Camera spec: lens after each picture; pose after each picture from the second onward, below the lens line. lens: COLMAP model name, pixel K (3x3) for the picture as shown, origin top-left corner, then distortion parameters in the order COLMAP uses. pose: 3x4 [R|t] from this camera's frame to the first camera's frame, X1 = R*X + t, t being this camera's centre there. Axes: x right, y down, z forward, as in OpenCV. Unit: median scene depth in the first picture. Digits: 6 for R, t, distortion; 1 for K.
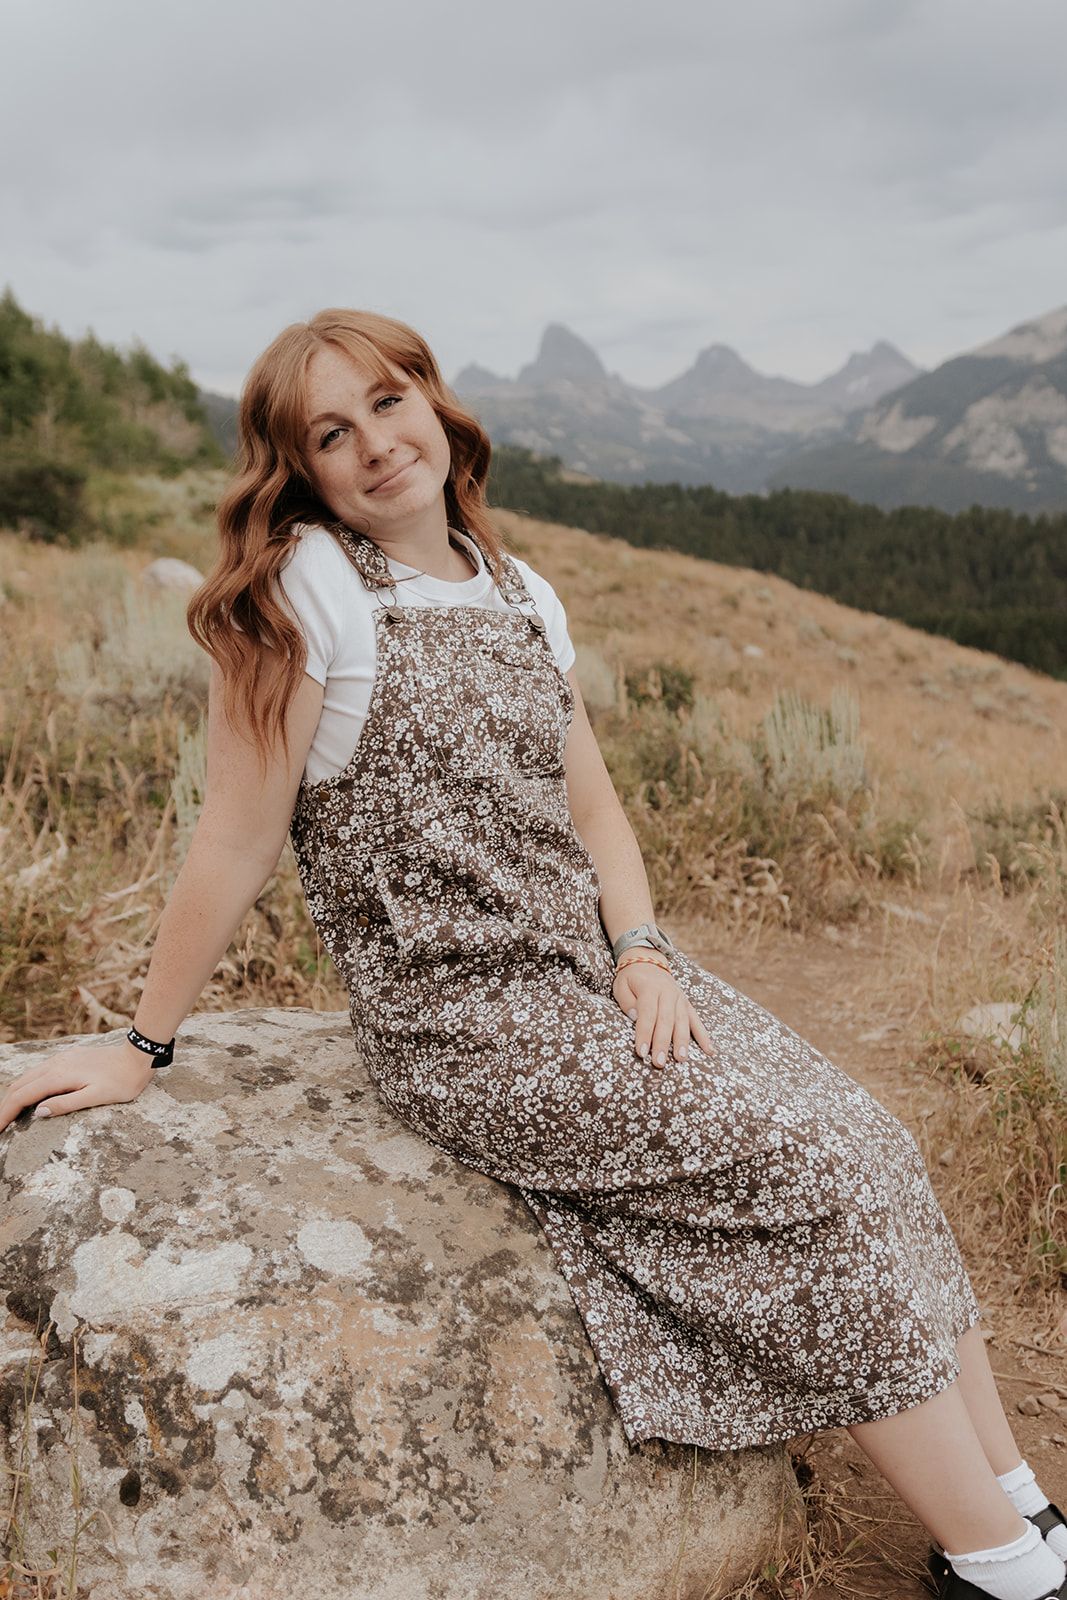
lens RADIAL K [[1558.7, 0, 533.5], [0, 1558.7, 800.0], [0, 0, 1]] dist [0.002893, 0.005854]
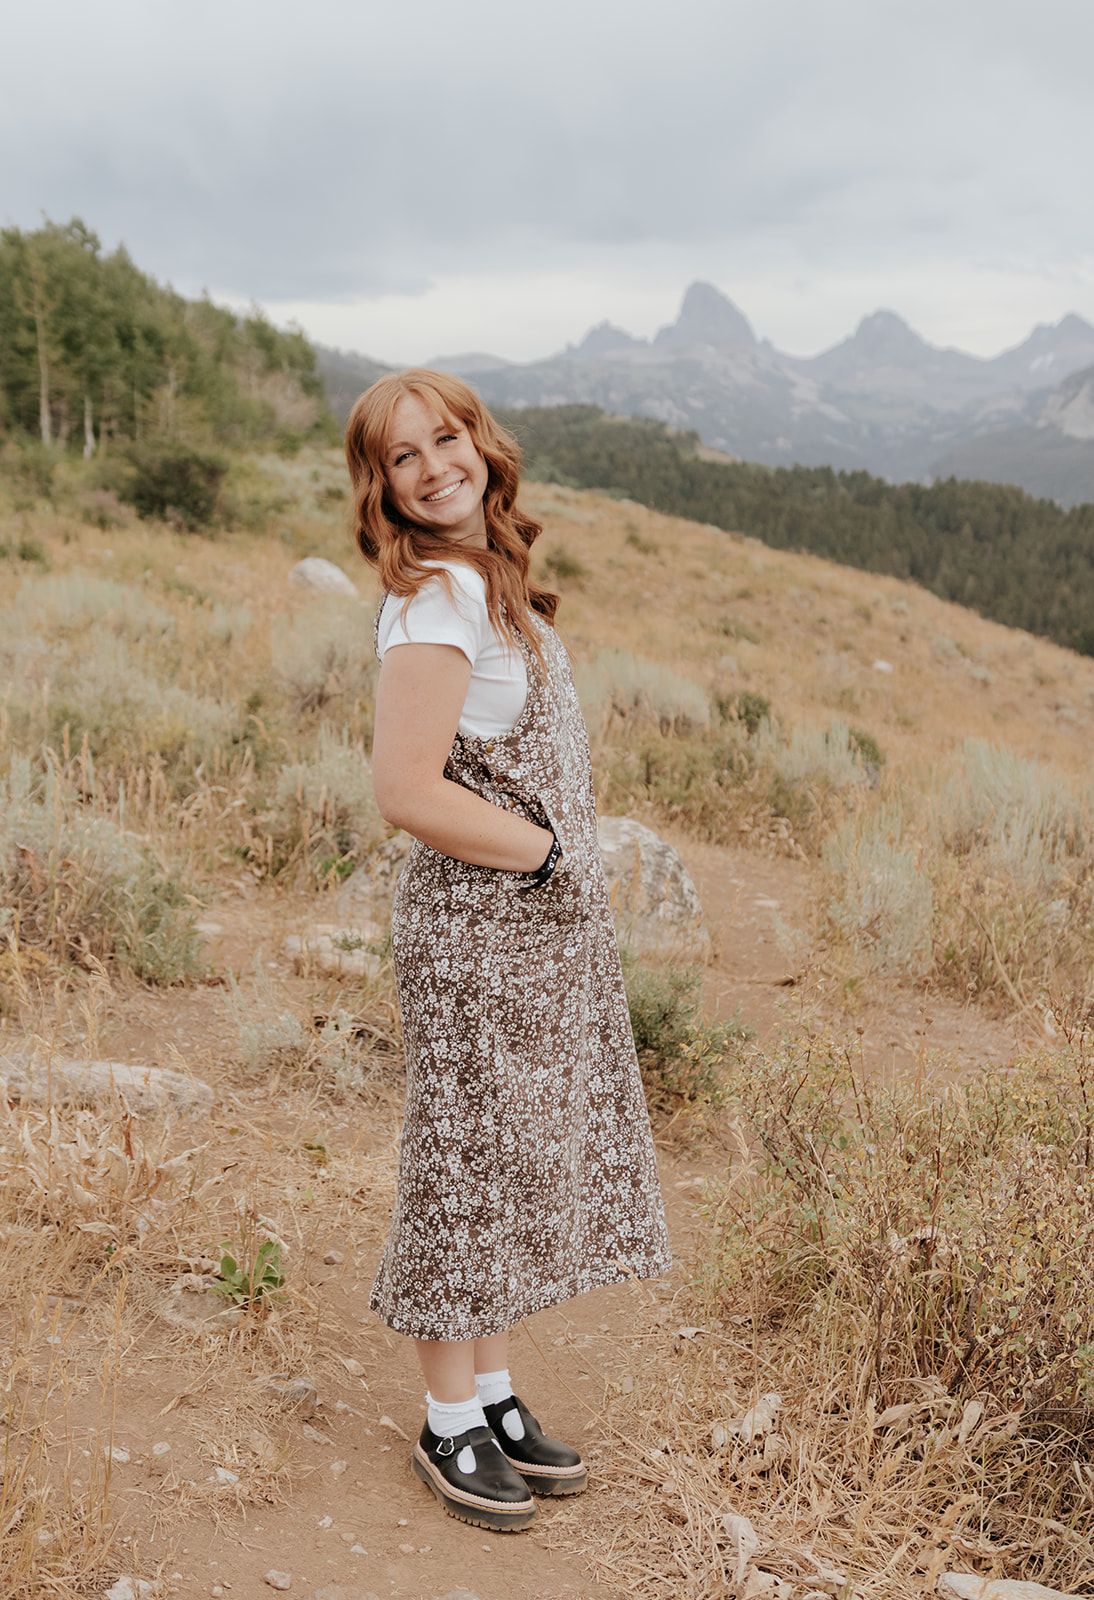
lens RADIAL K [[1909.4, 0, 547.0], [0, 1909.4, 800.0], [0, 0, 1]] dist [0.025168, 0.013475]
pose [[0.997290, 0.050155, -0.053819, 0.000462], [-0.050697, 0.998676, -0.008753, 0.006546], [0.053309, 0.011458, 0.998512, -0.145119]]
